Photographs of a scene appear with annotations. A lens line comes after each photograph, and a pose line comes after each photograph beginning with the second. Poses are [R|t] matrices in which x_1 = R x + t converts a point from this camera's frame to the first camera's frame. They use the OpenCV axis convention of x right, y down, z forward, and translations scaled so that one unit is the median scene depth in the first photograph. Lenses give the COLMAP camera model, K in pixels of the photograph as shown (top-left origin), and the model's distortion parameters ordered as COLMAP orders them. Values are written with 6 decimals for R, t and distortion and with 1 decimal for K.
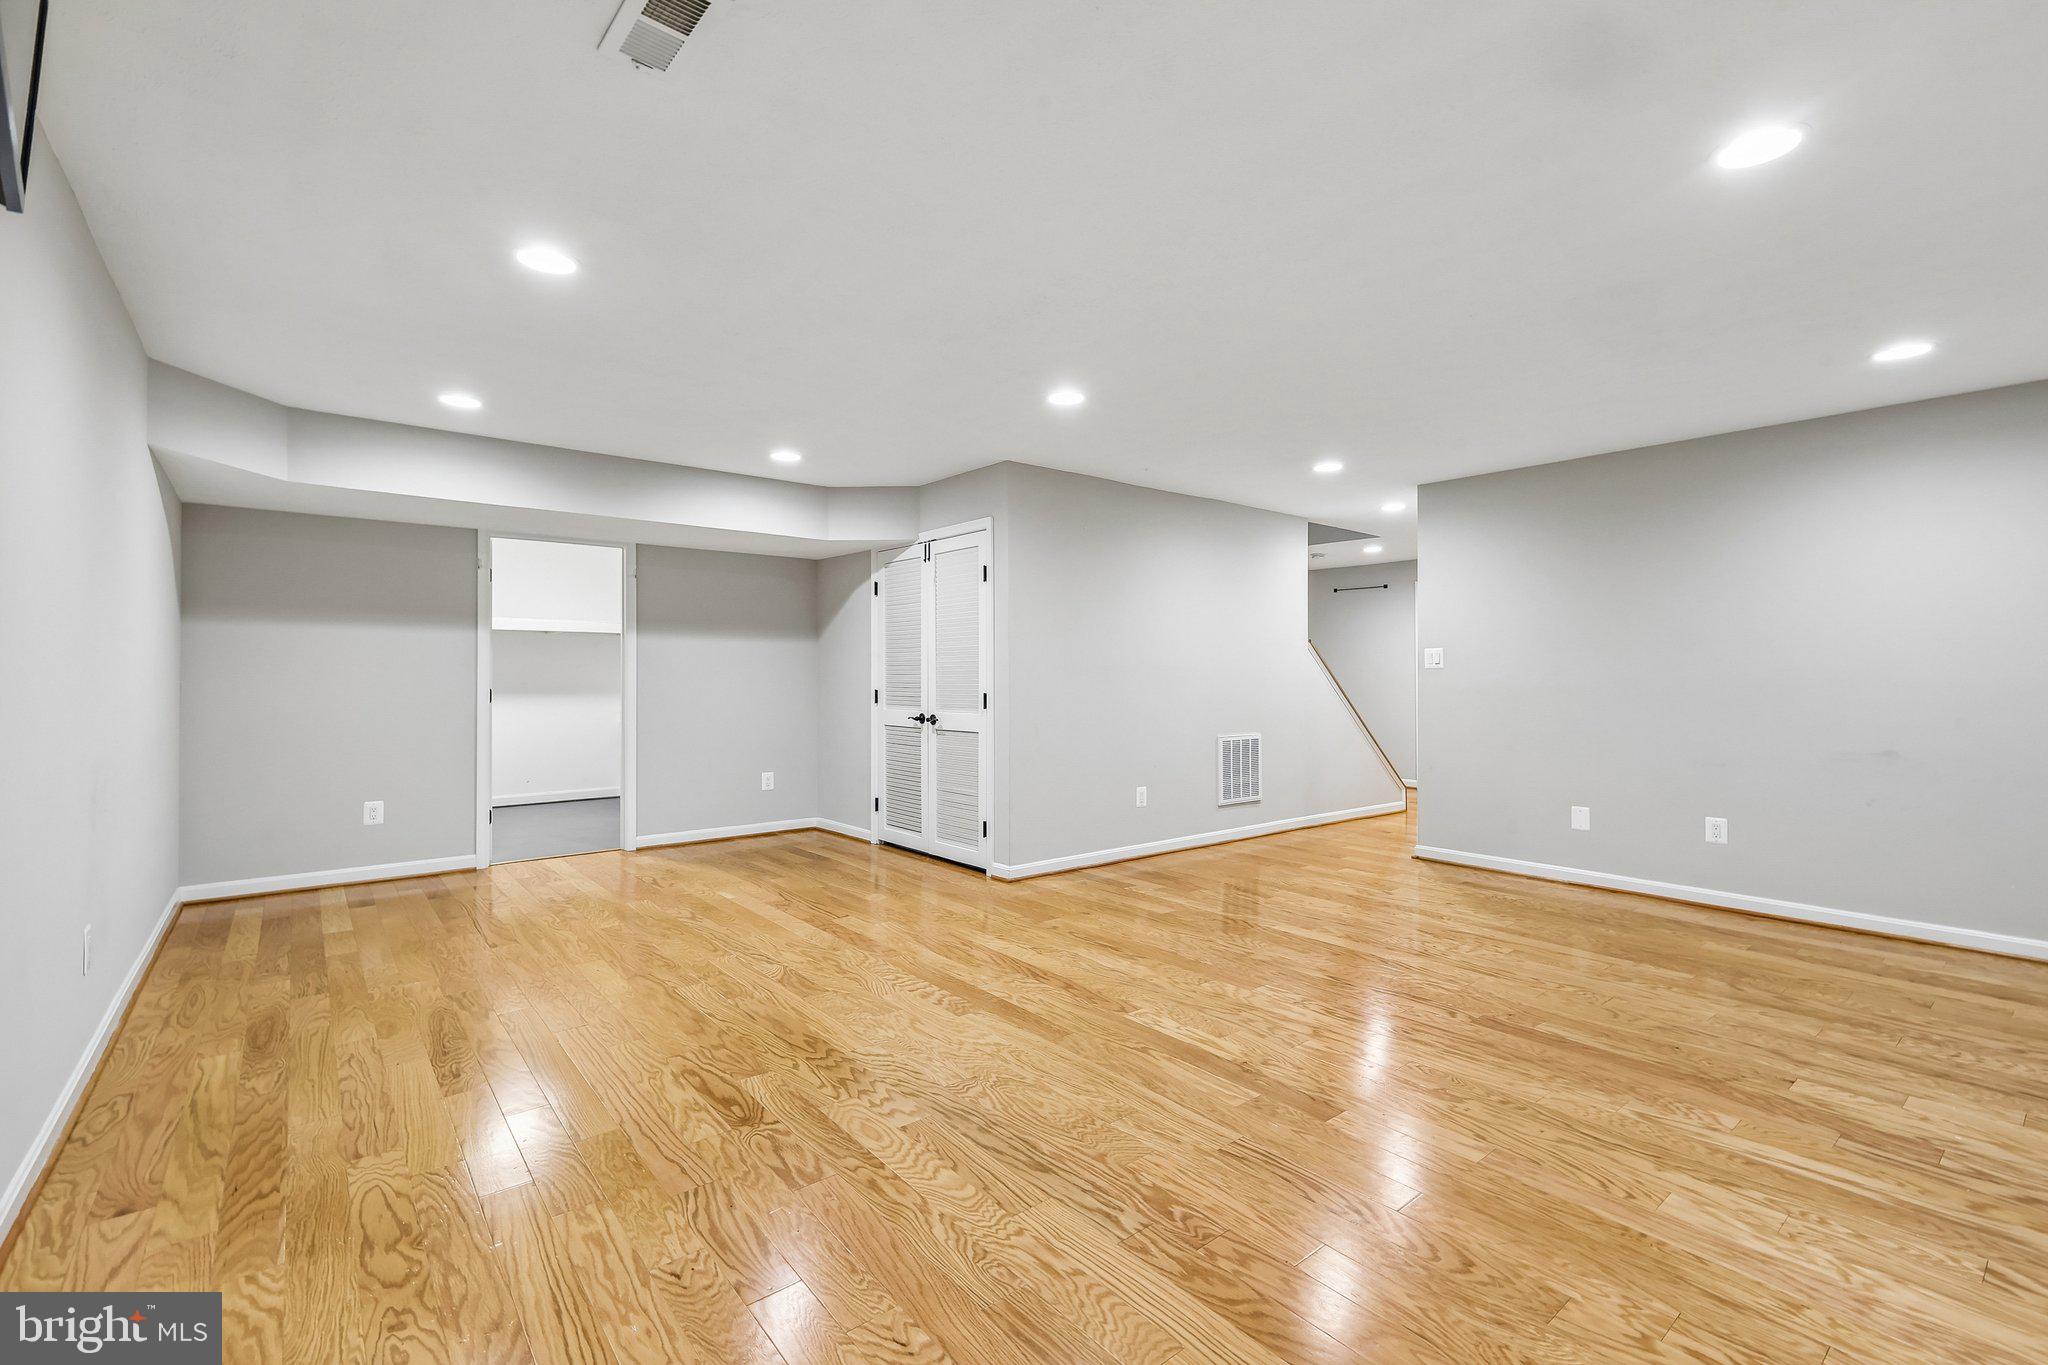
lens RADIAL K [[895.3, 0, 1024.0], [0, 895.3, 670.9], [0, 0, 1]] dist [-0.000109, -0.000309]
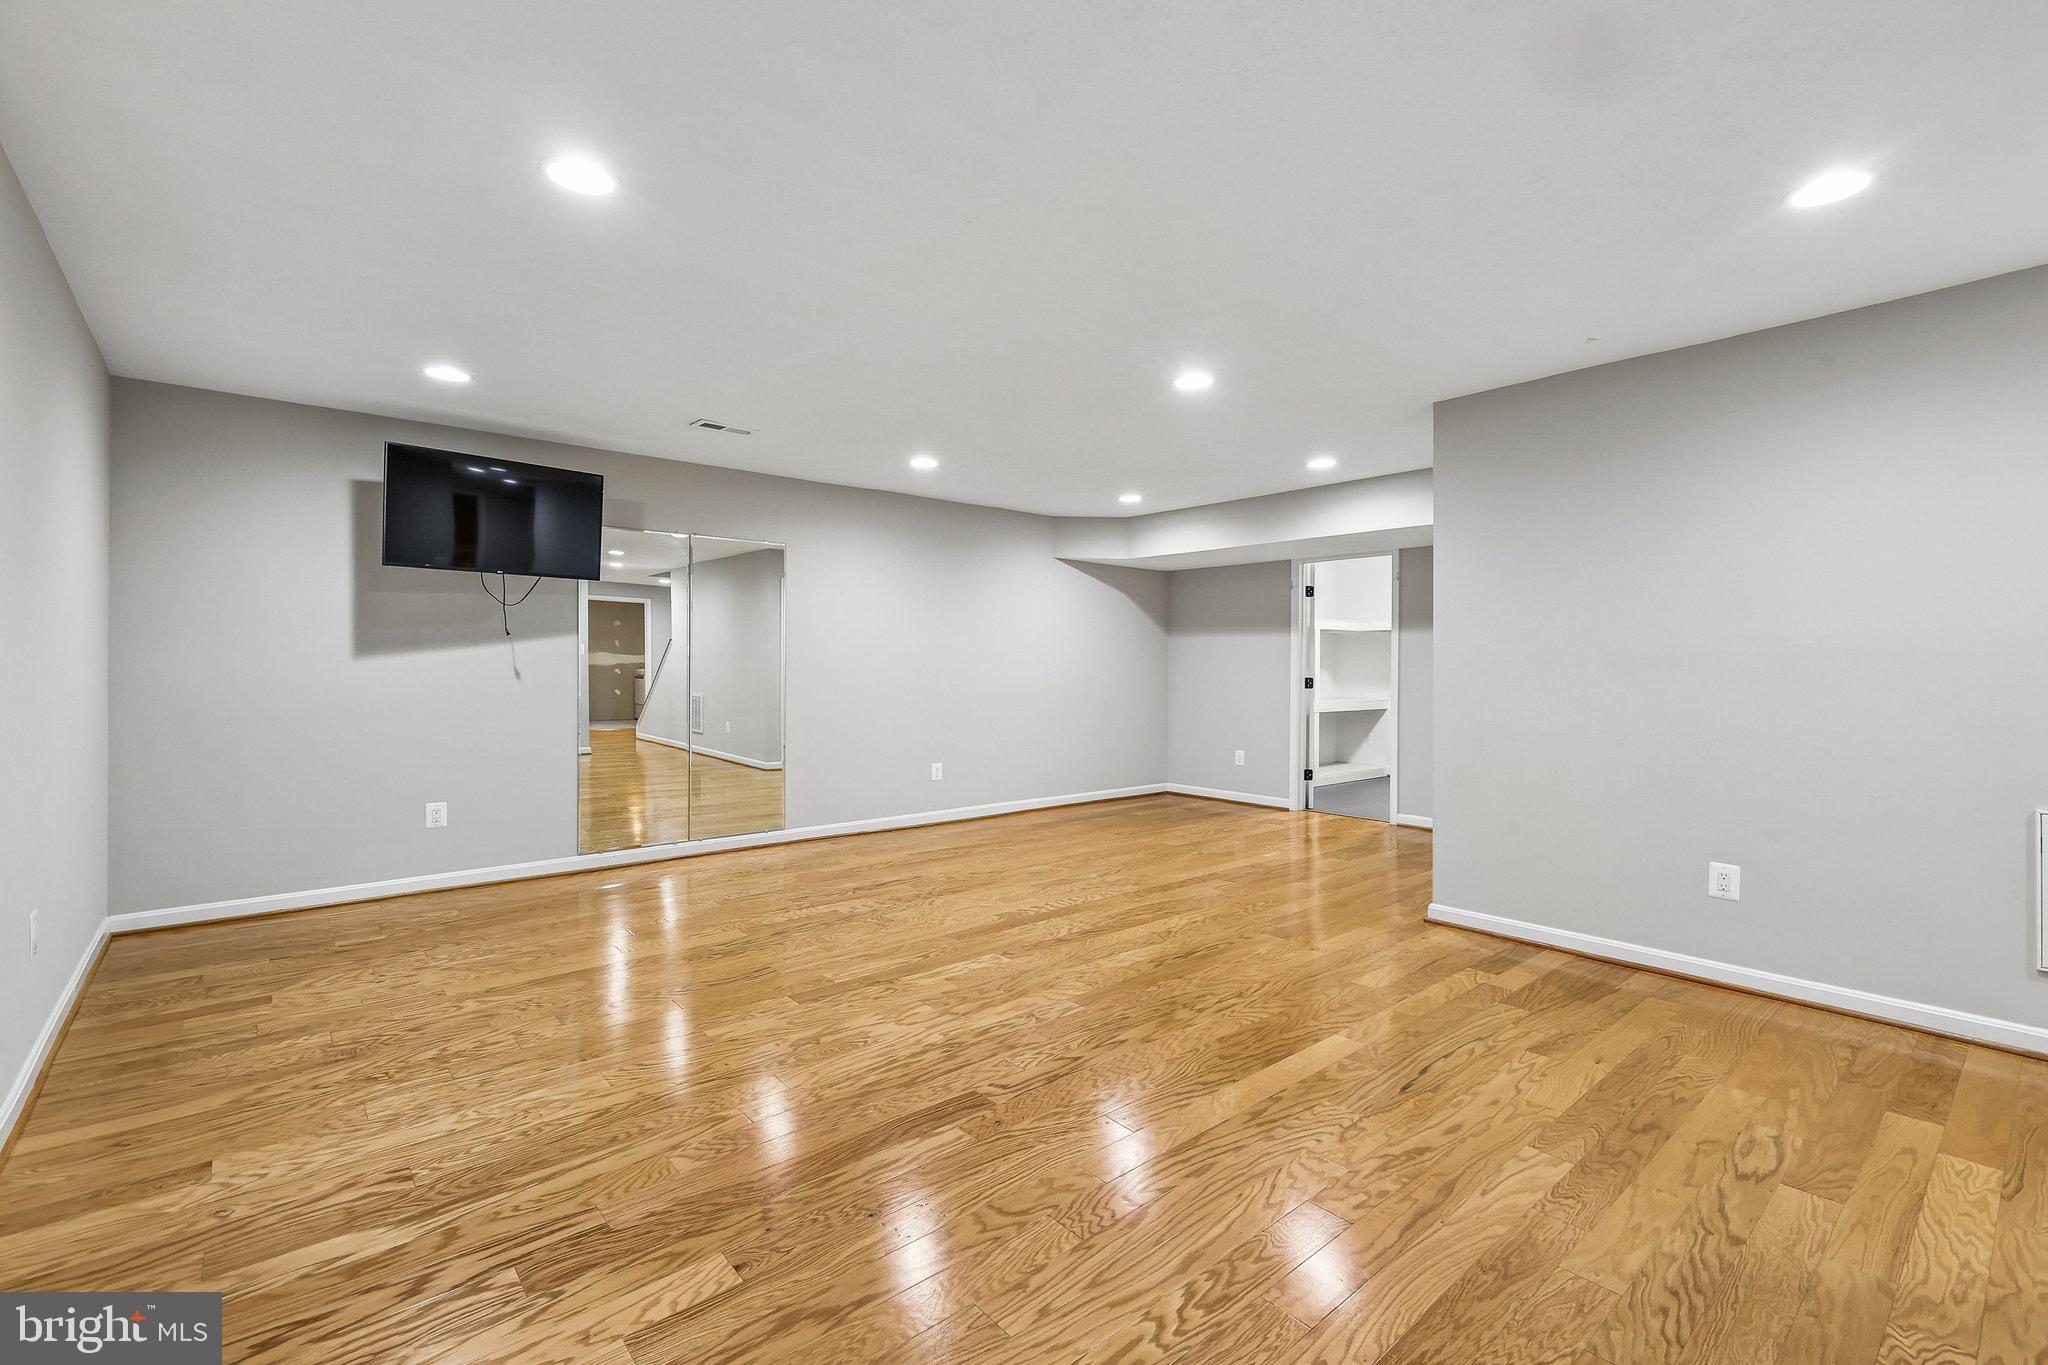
lens RADIAL K [[895.3, 0, 1023.7], [0, 895.3, 682.7], [0, 0, 1]] dist [-0.000109, -0.000309]
pose [[0.028686, 0.016695, -0.999449, 1.429700], [0.000891, 0.999860, 0.016728, 0.010549], [0.999588, -0.001371, 0.028667, 1.120766]]
